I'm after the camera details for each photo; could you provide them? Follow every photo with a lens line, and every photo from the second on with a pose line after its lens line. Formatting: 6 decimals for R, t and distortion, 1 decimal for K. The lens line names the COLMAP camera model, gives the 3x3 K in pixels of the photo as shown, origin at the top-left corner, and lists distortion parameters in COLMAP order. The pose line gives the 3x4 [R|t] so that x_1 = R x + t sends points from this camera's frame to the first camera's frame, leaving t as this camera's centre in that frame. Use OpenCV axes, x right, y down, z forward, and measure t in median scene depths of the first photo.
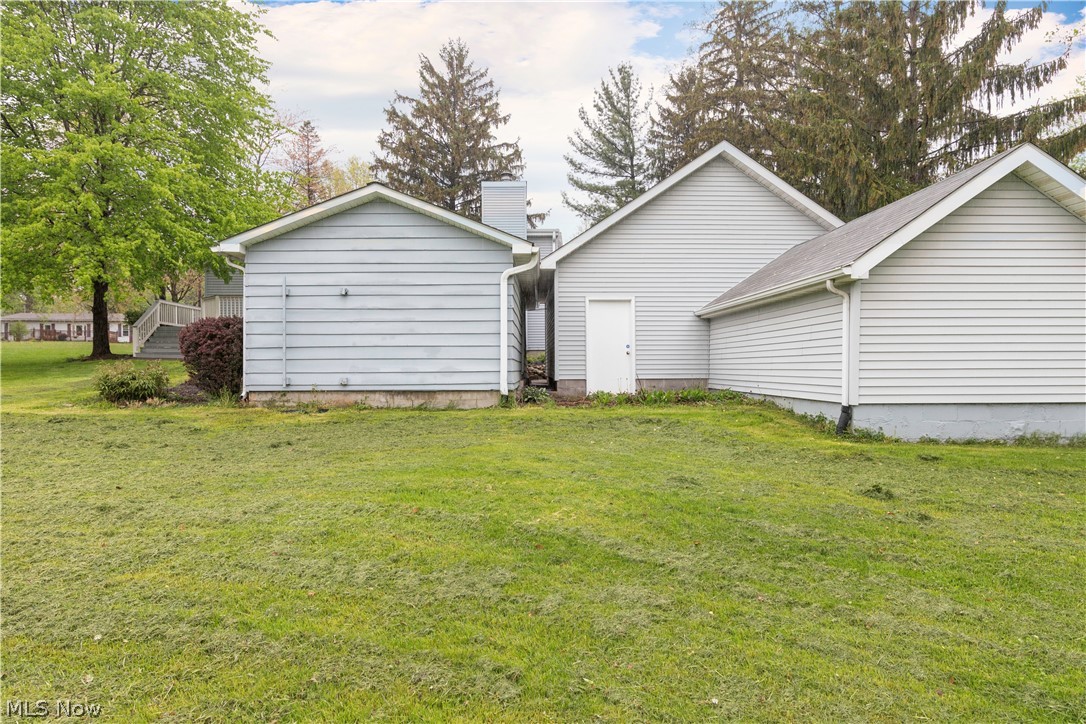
lens RADIAL K [[658.5, 0, 539.4], [0, 658.5, 364.1], [0, 0, 1]] dist [-0.000718, -0.000263]
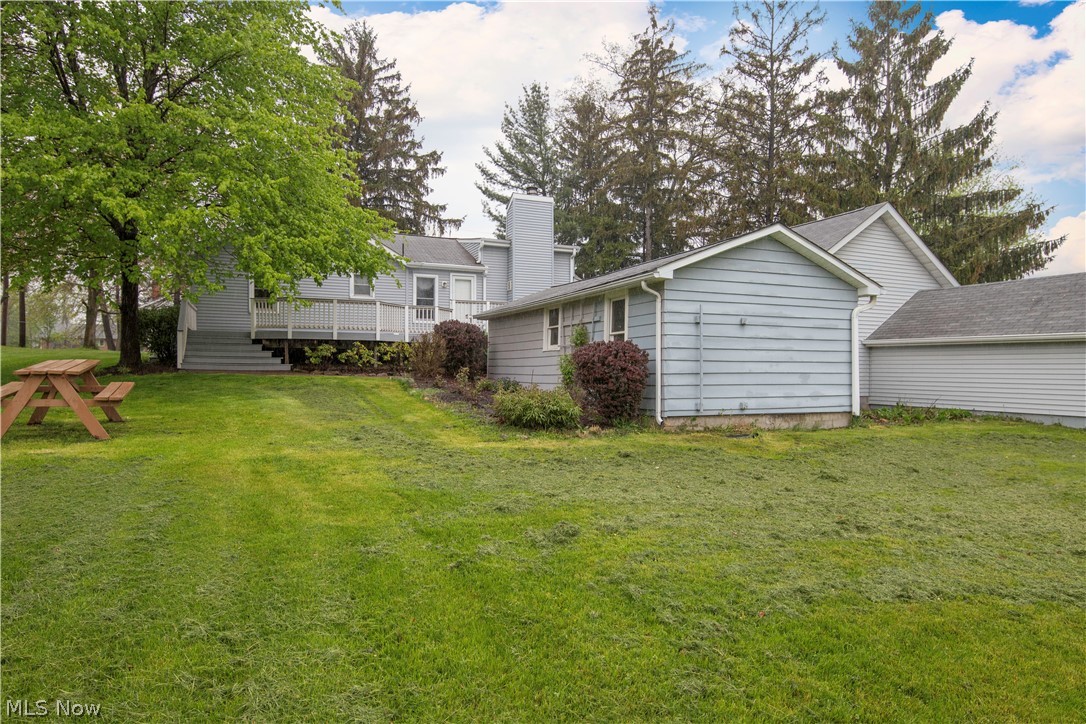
lens RADIAL K [[646.4, 0, 545.1], [0, 646.4, 365.7], [0, 0, 1]] dist [0.047633, 0.000632]
pose [[0.919588, 0.010726, 0.392738, -0.995259], [-0.011739, 0.999931, 0.000179, -0.034719], [-0.392709, -0.004775, 0.919651, 0.161402]]
